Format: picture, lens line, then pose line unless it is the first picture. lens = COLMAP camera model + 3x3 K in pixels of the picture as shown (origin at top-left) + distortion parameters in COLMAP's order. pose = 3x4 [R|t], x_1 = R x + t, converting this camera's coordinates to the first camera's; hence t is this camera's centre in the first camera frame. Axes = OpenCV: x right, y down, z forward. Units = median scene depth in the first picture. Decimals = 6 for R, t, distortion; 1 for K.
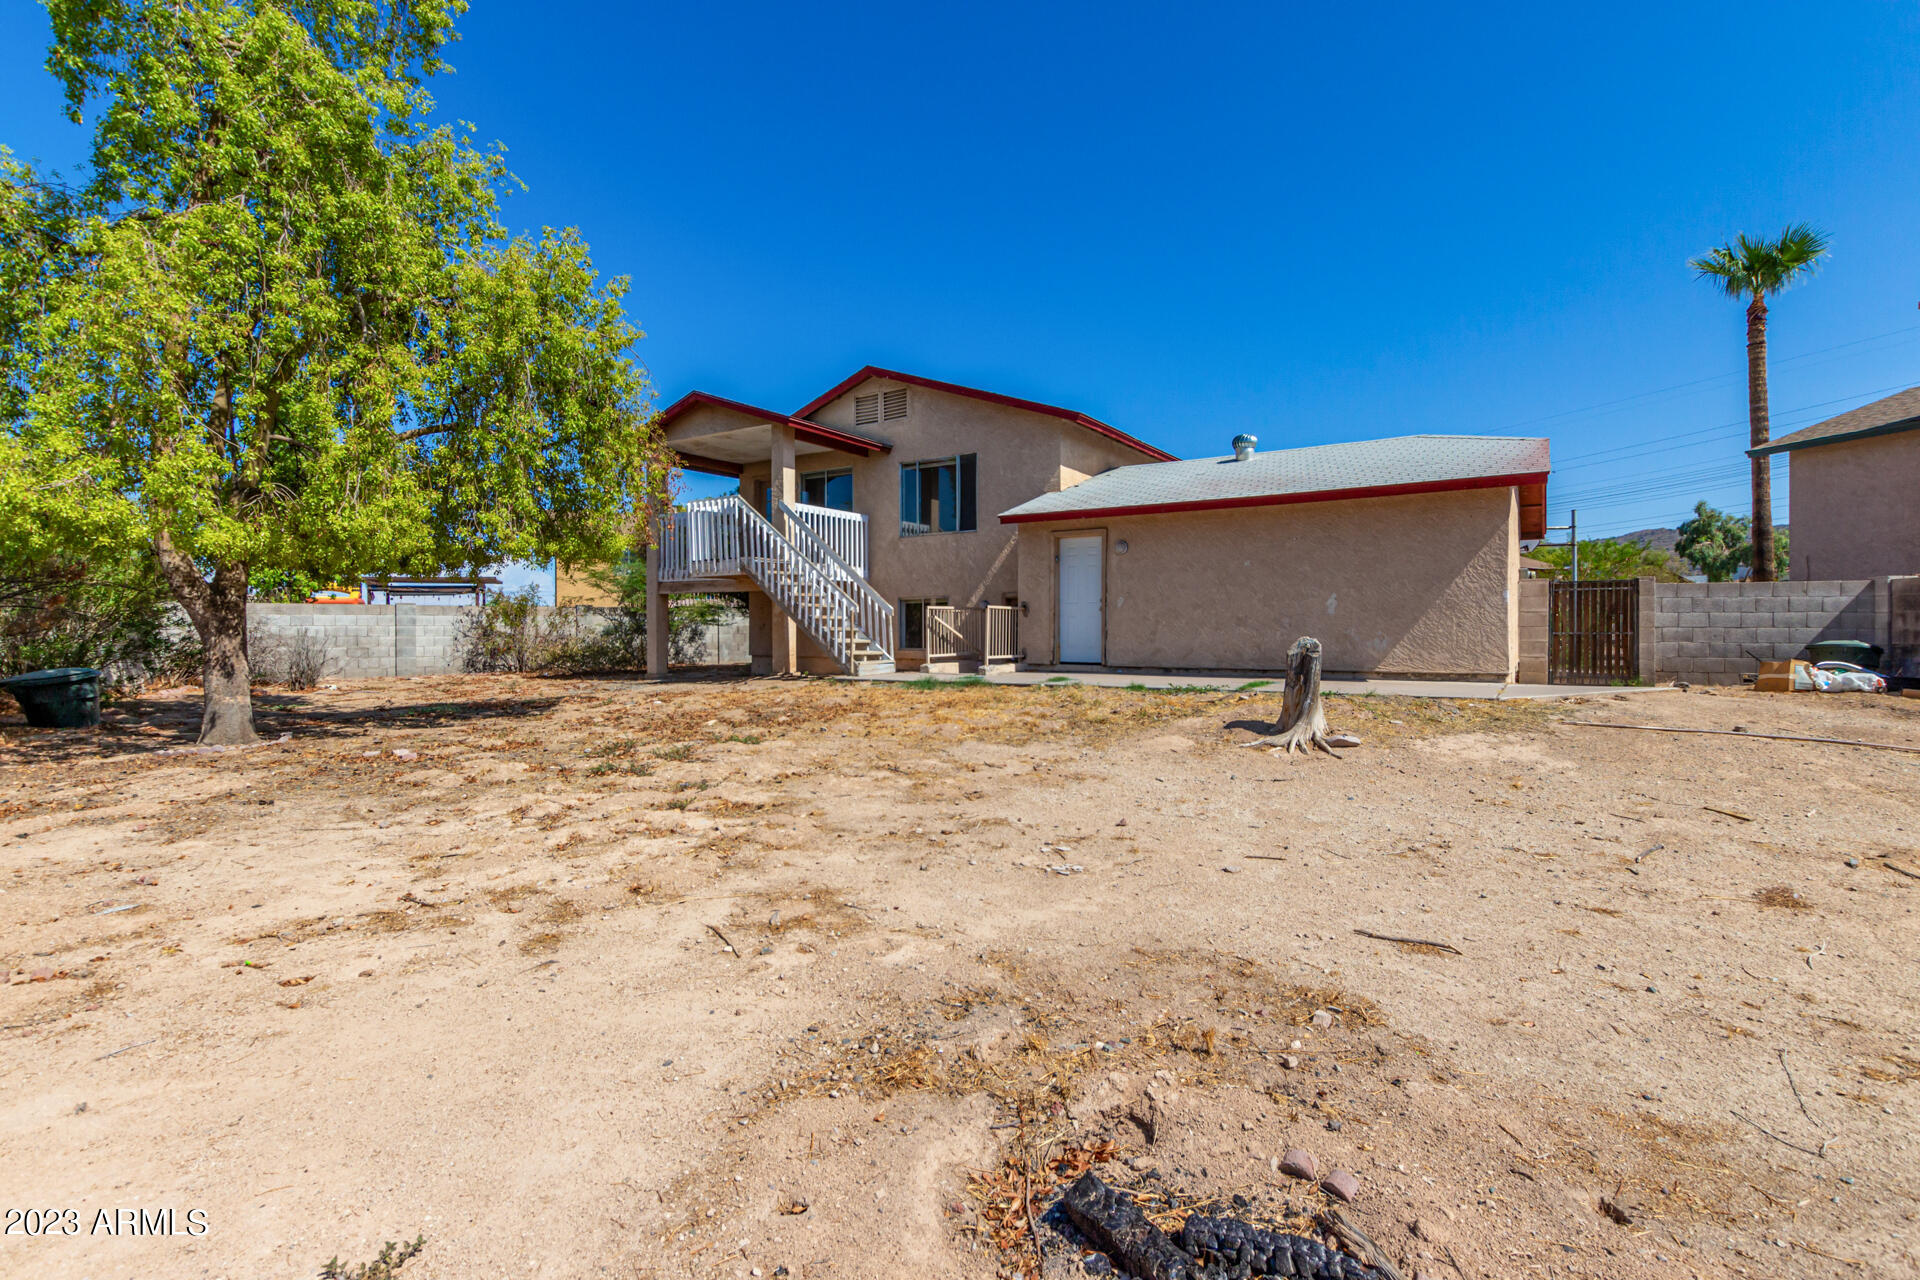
lens RADIAL K [[863.2, 0, 964.8], [0, 863.2, 637.2], [0, 0, 1]] dist [-0.005177, -0.000176]
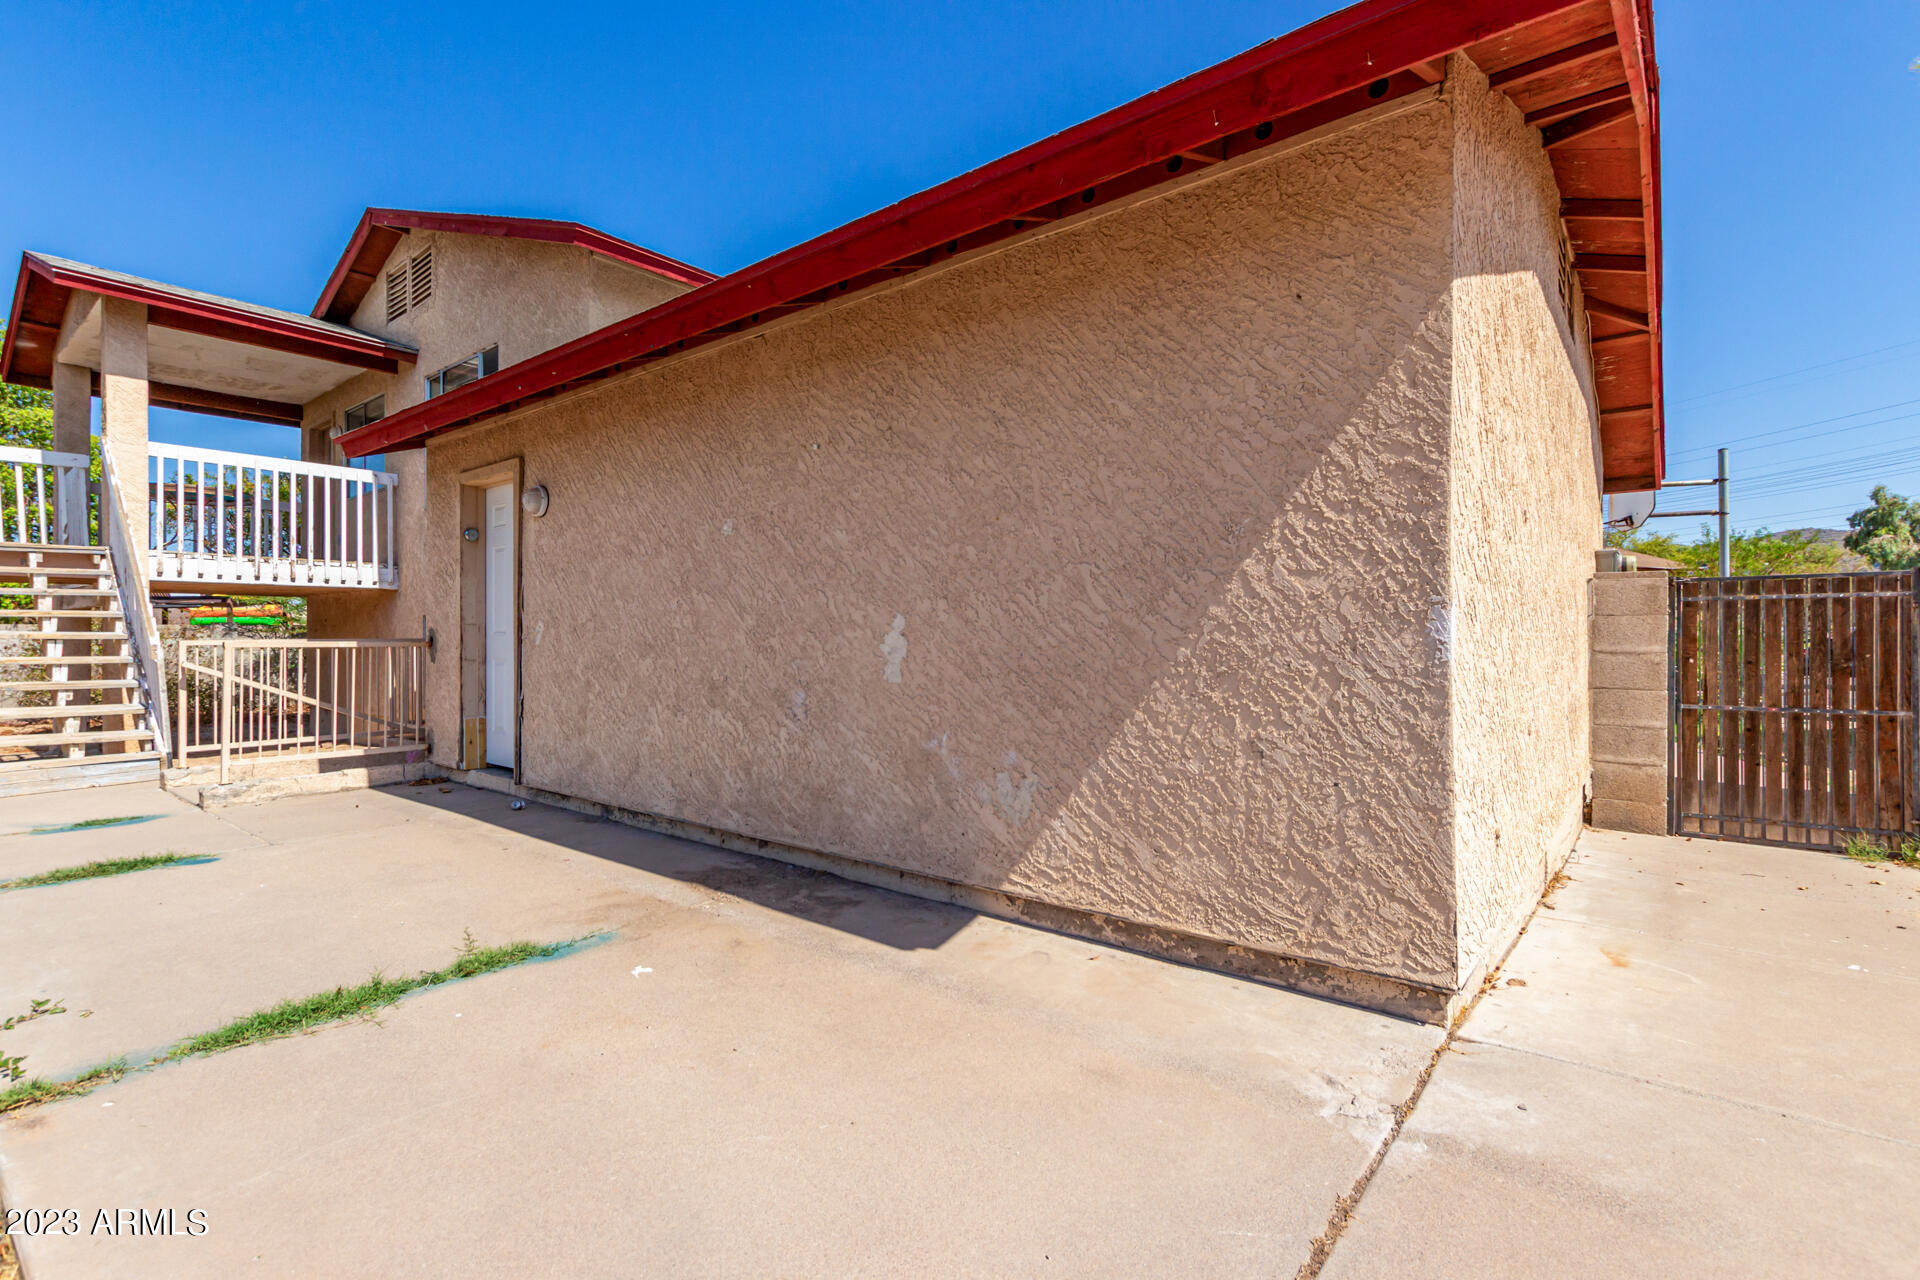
lens RADIAL K [[863.2, 0, 956.4], [0, 863.2, 633.8], [0, 0, 1]] dist [-0.005177, -0.000176]
pose [[0.994591, 0.000564, -0.103866, 0.398714], [-0.001813, 0.999927, -0.011929, -0.033985], [0.103851, 0.012053, 0.994520, 0.580117]]
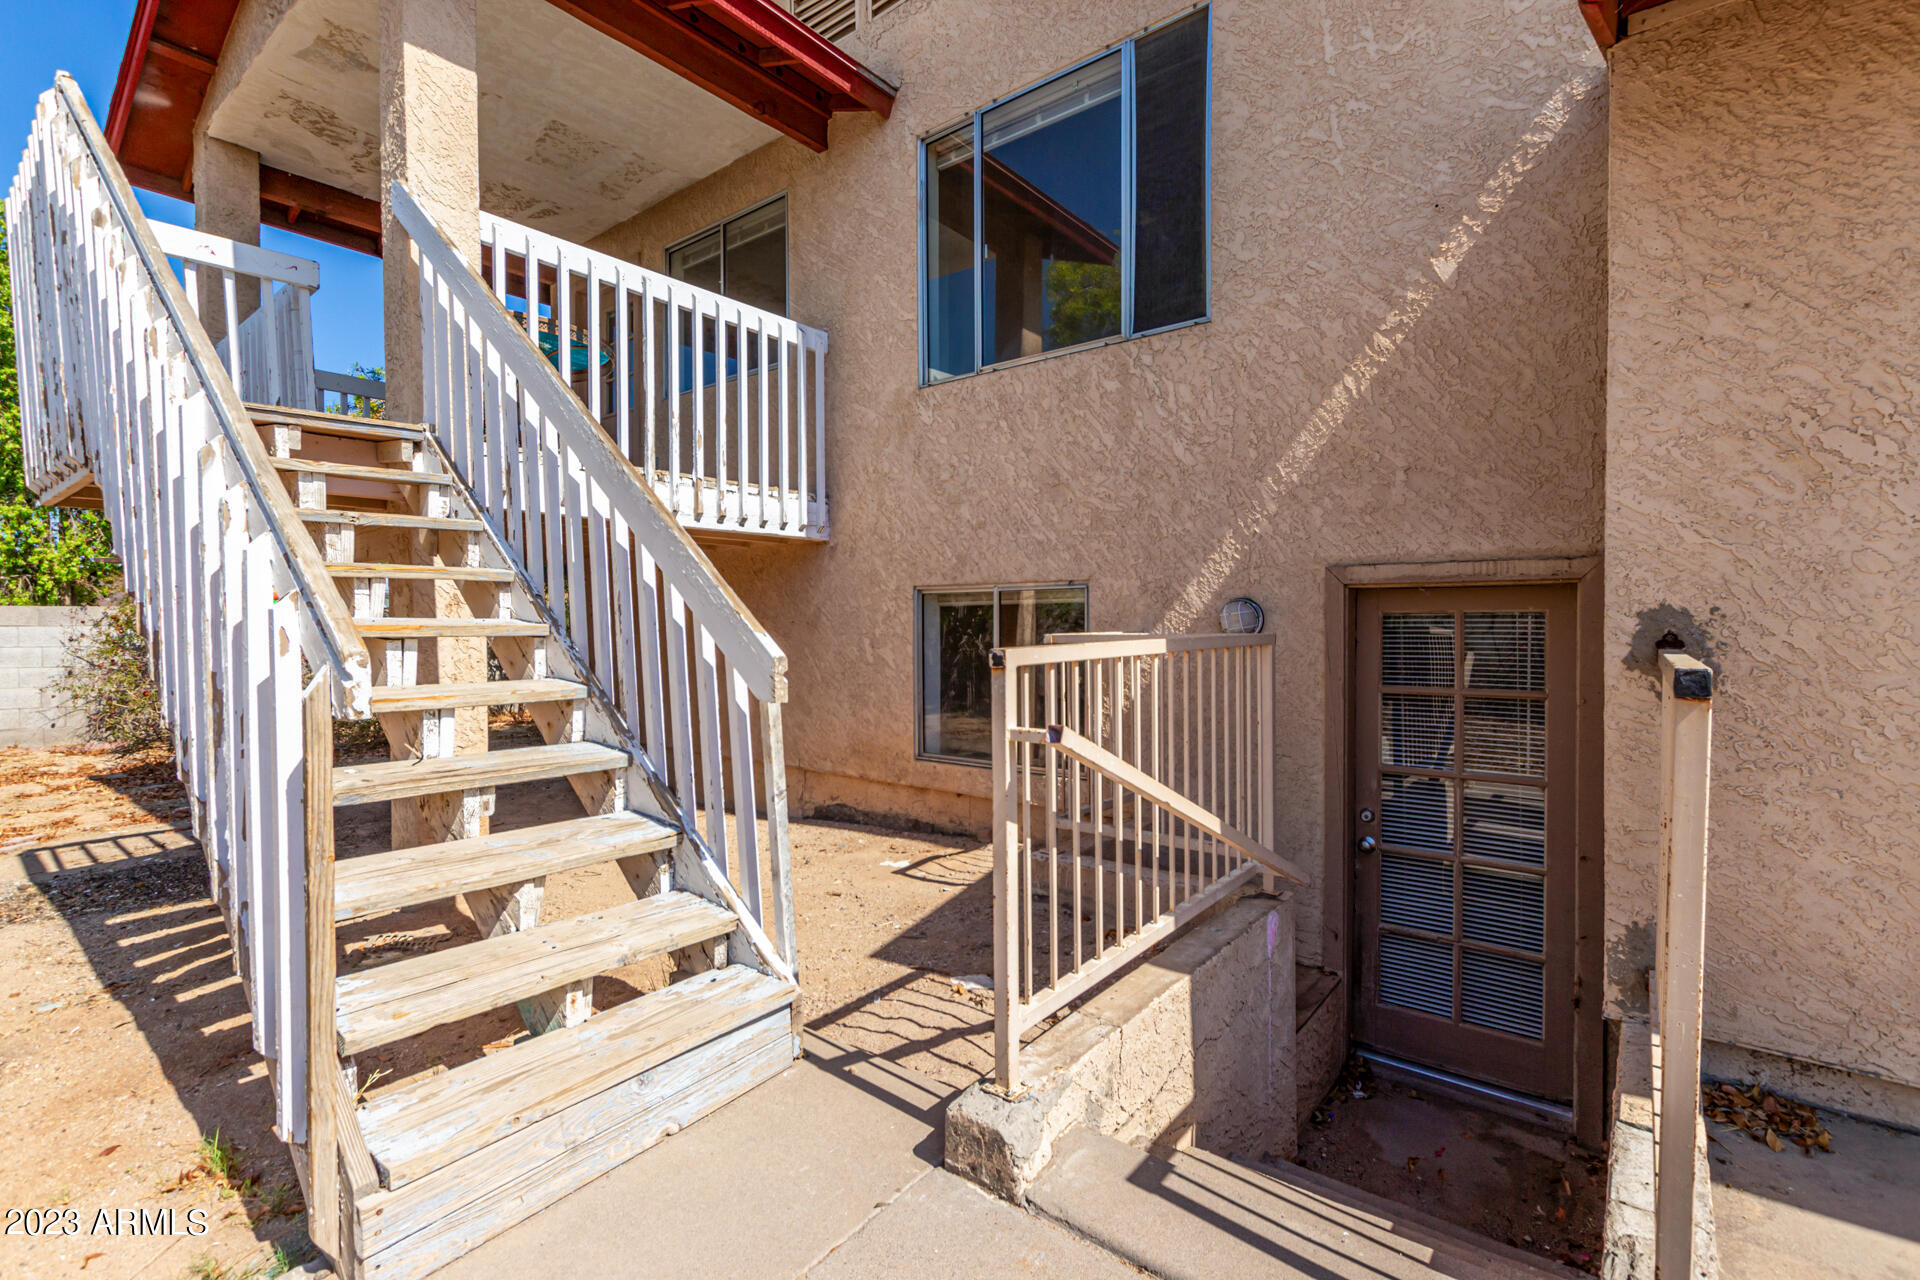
lens RADIAL K [[863.2, 0, 954.8], [0, 863.2, 634.7], [0, 0, 1]] dist [-0.005177, -0.000176]
pose [[0.994567, 0.003662, -0.104030, -0.037923], [-0.003037, 0.999976, 0.006164, -0.037884], [0.104051, -0.005814, 0.994555, 0.851688]]
